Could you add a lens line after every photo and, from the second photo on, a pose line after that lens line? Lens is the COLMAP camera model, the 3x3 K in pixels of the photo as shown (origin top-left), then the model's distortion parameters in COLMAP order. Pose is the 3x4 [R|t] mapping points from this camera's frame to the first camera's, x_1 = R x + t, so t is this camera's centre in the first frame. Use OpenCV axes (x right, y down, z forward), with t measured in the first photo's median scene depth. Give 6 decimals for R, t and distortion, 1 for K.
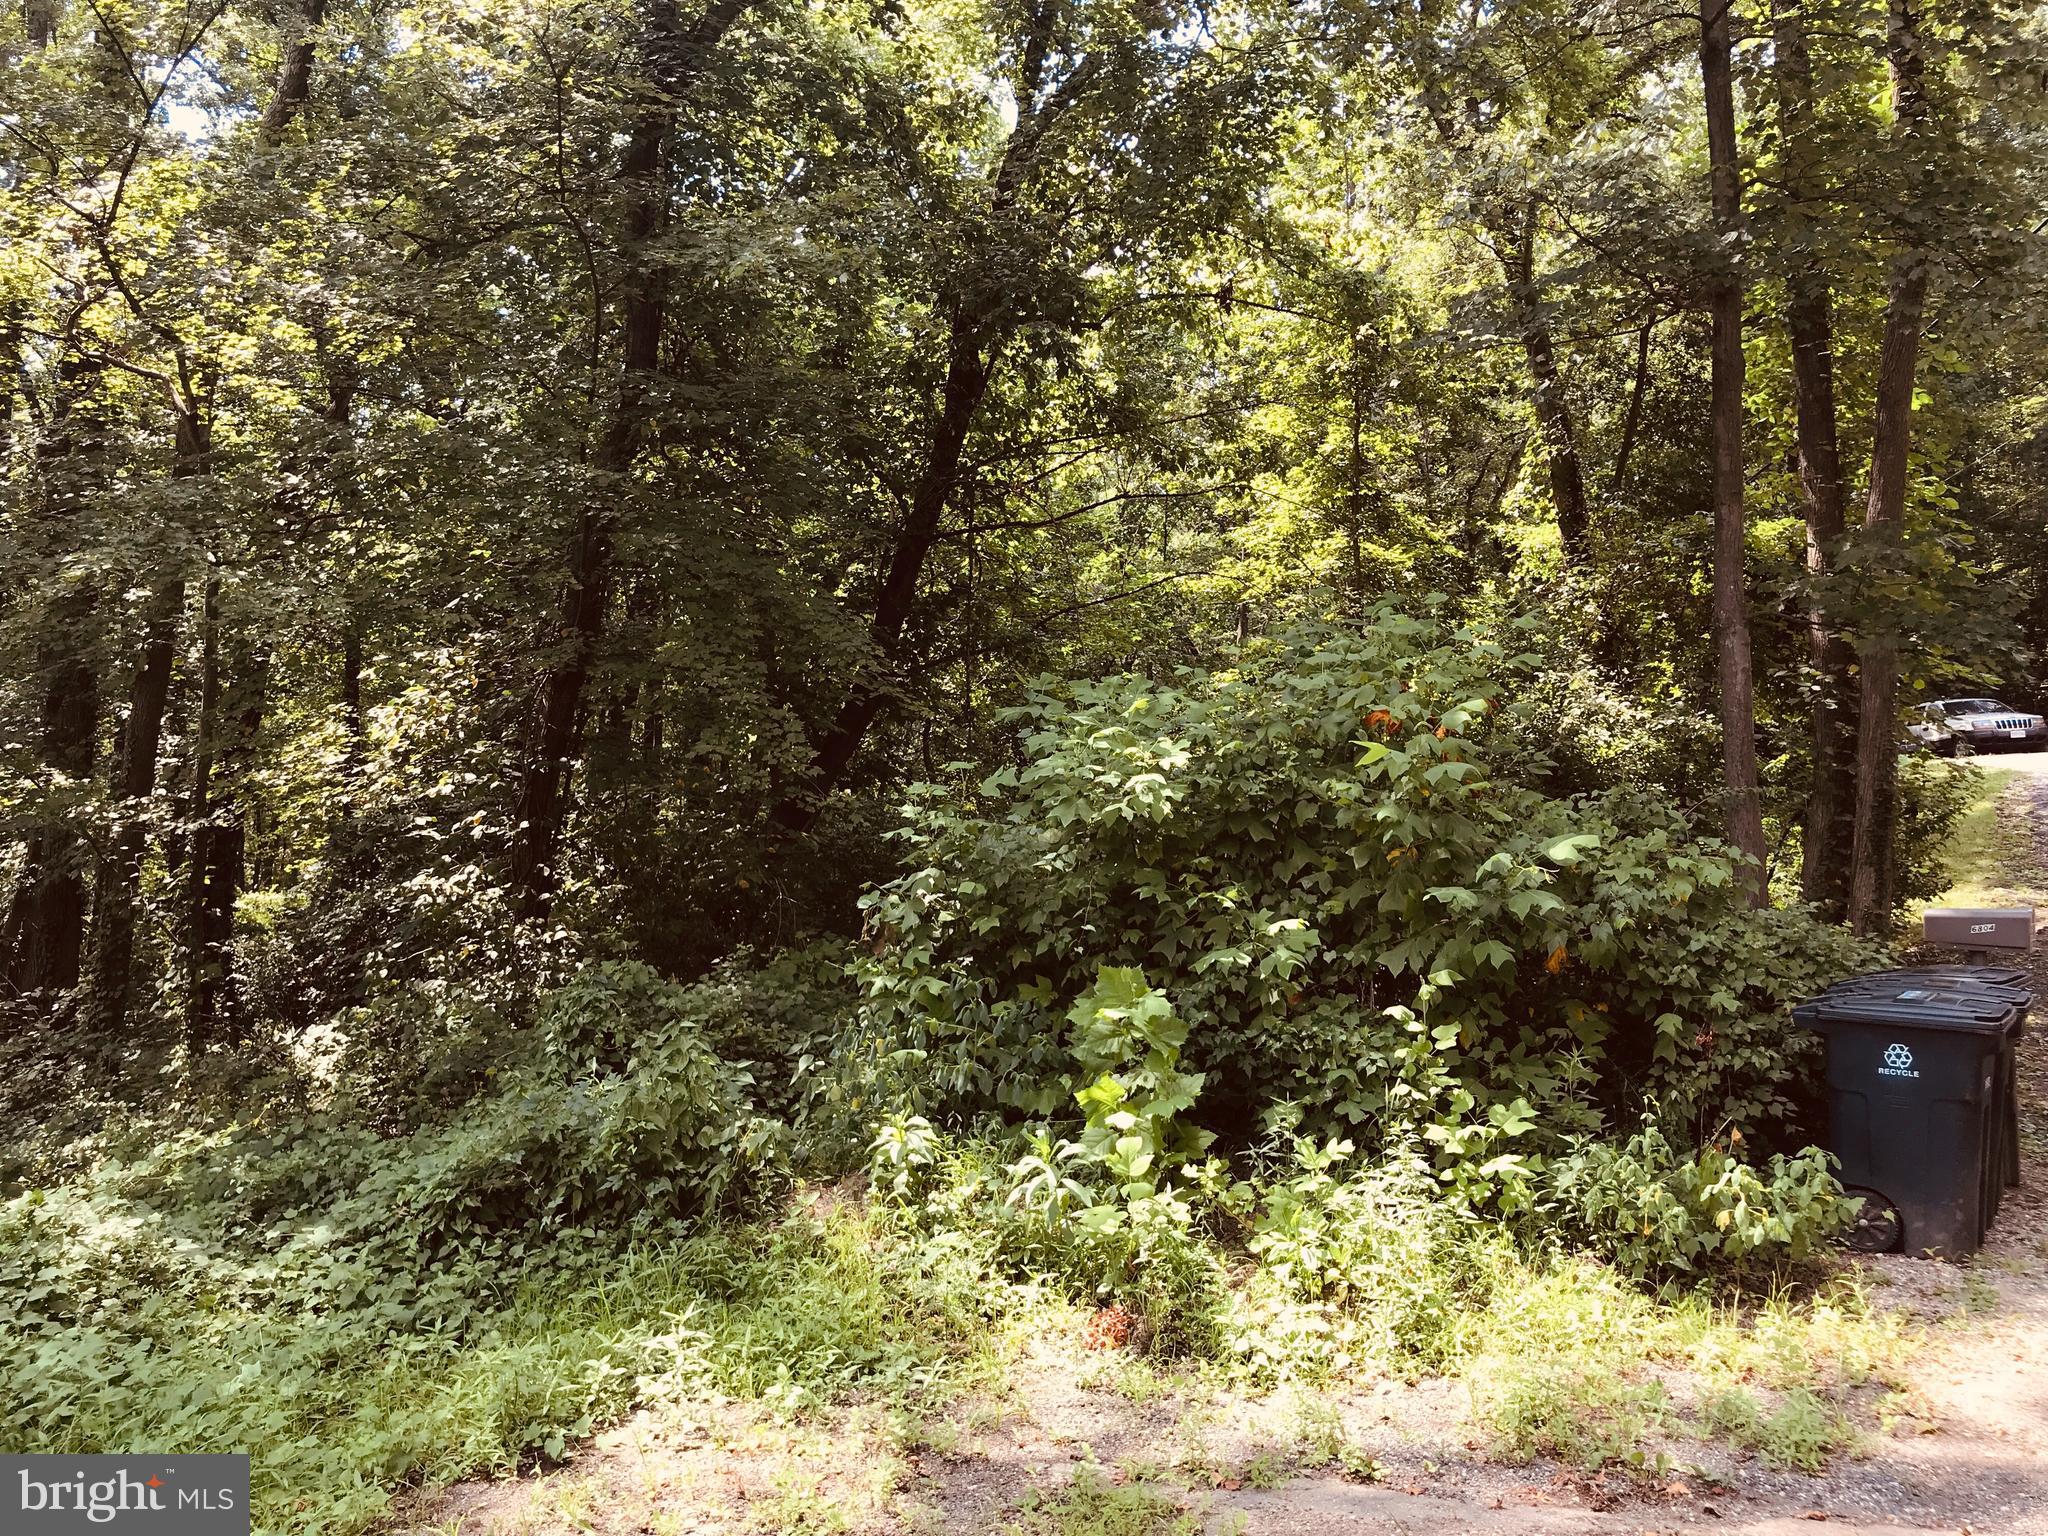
lens RADIAL K [[1666.3, 0, 1024.0], [0, 1666.3, 768.0], [0, 0, 1]] dist [0.044679, -0.072238]
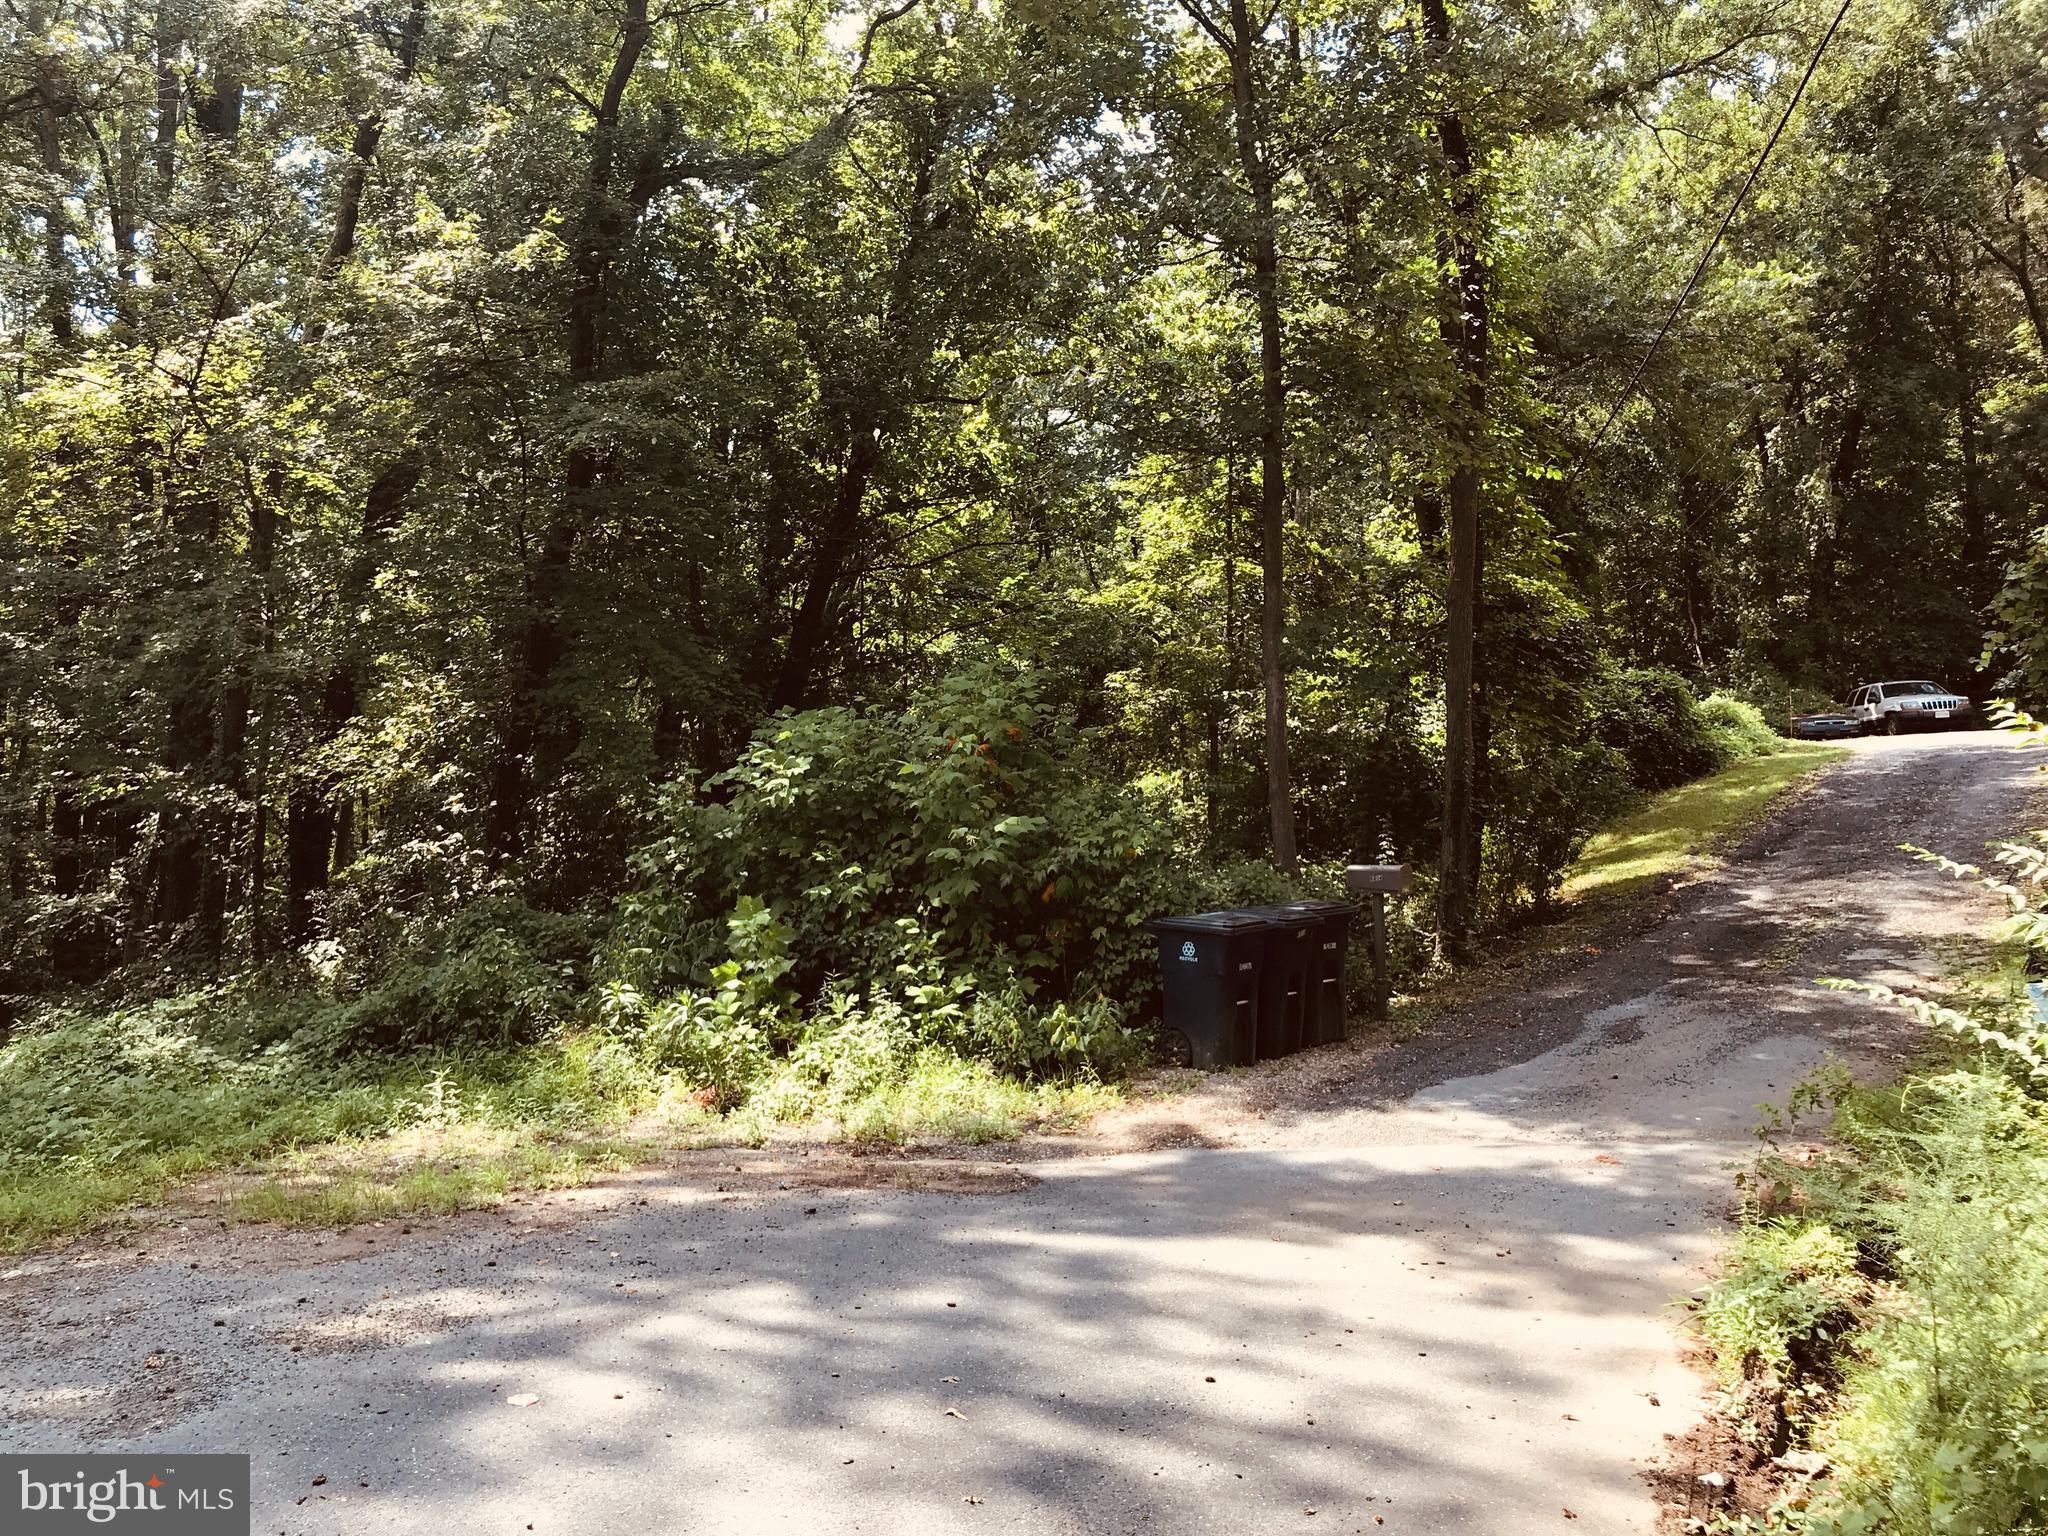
lens RADIAL K [[1666.3, 0, 1024.0], [0, 1666.3, 768.0], [0, 0, 1]] dist [0.044679, -0.072238]
pose [[0.996899, -0.000782, -0.078694, 0.439831], [0.002281, 0.999818, 0.018960, -0.036982], [0.078665, -0.019080, 0.996719, -0.602957]]
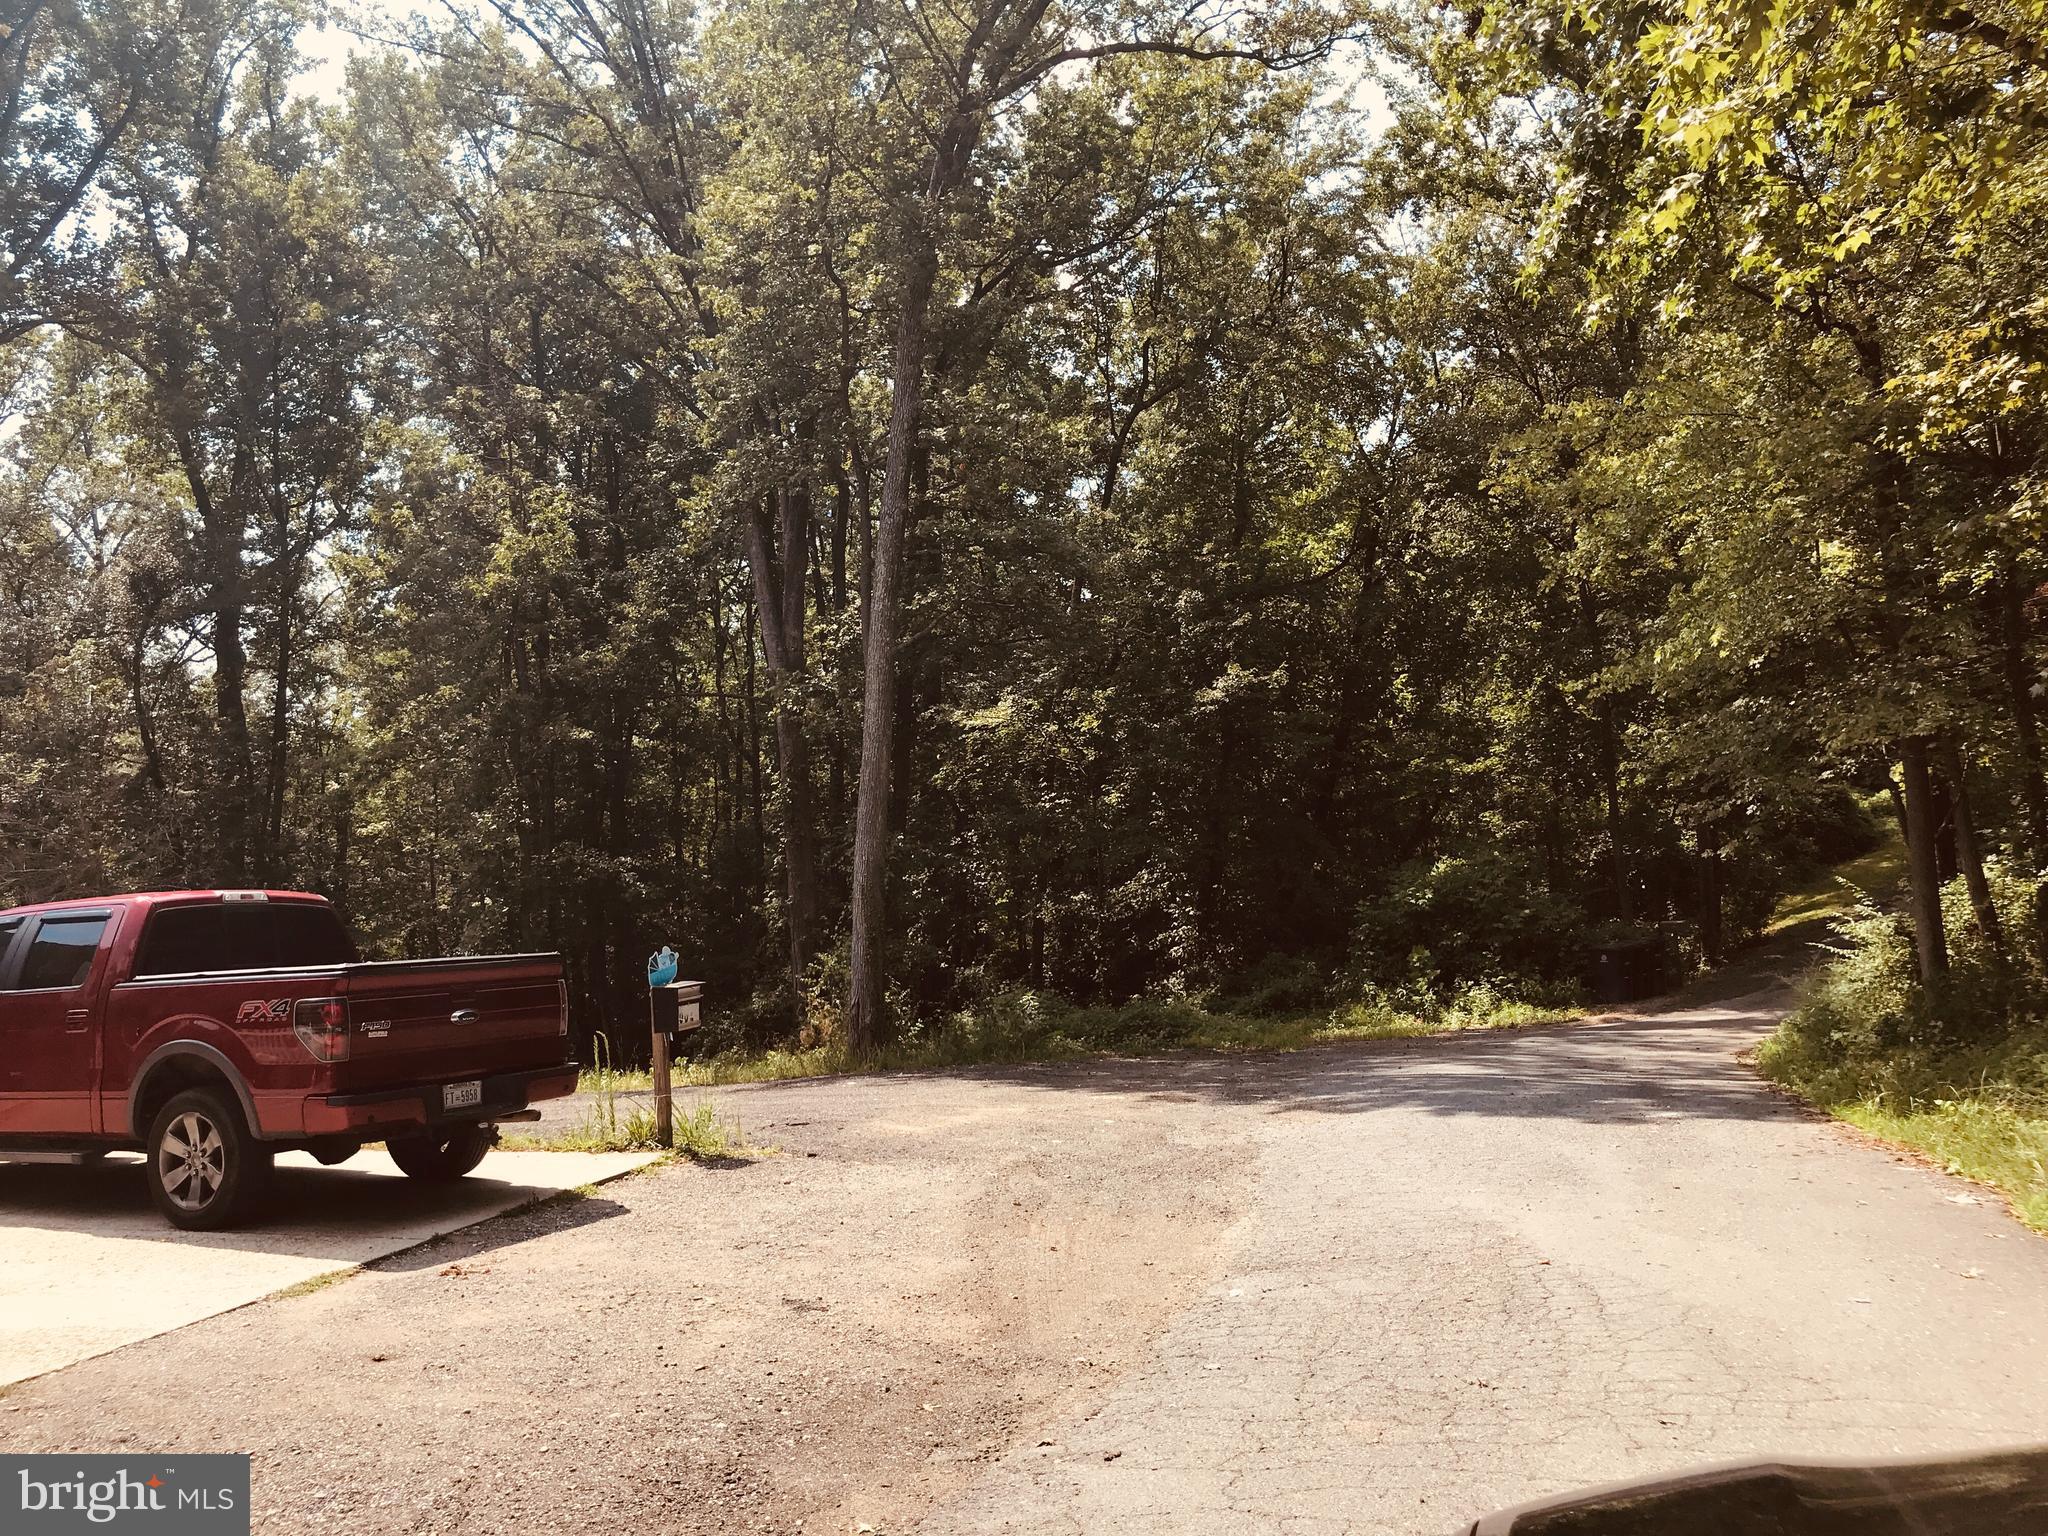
lens RADIAL K [[1666.3, 0, 1024.0], [0, 1666.3, 768.0], [0, 0, 1]] dist [0.044679, -0.072238]
pose [[0.976691, -0.066194, -0.204190, -0.021209], [0.059292, 0.997449, -0.039742, -0.207482], [0.206300, 0.026709, 0.978124, -3.172954]]
